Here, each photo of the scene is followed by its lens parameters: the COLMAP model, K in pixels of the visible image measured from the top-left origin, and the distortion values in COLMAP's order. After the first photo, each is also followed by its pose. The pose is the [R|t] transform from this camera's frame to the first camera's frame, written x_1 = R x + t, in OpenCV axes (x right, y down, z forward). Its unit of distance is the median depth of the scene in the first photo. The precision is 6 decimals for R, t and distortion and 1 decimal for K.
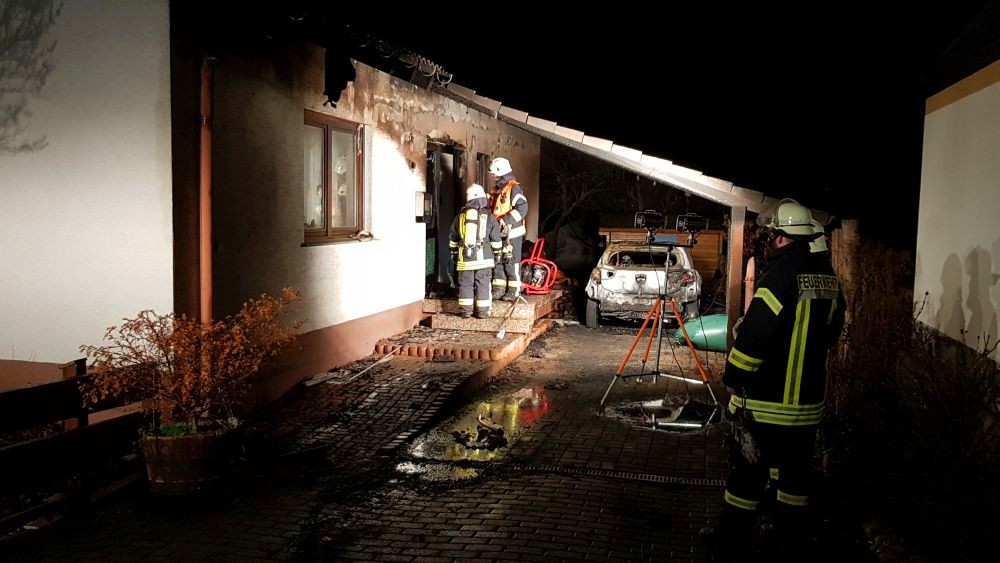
lens RADIAL K [[876.1, 0, 496.4], [0, 876.1, 281.9], [0, 0, 1]] dist [0.078672, -0.001264]
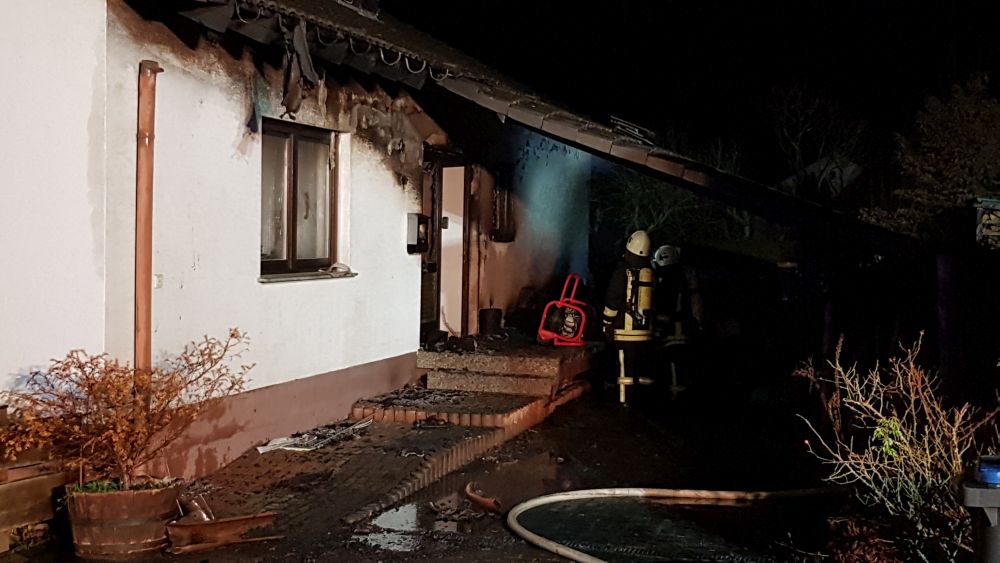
lens RADIAL K [[1301.9, 0, 503.6], [0, 1301.9, 283.7], [0, 0, 1]] dist [0.111702, -0.043240]
pose [[0.998770, 0.004439, -0.049376, 0.058104], [-0.006555, 0.999063, -0.042775, 0.010273], [0.049140, 0.043046, 0.997864, -0.175380]]
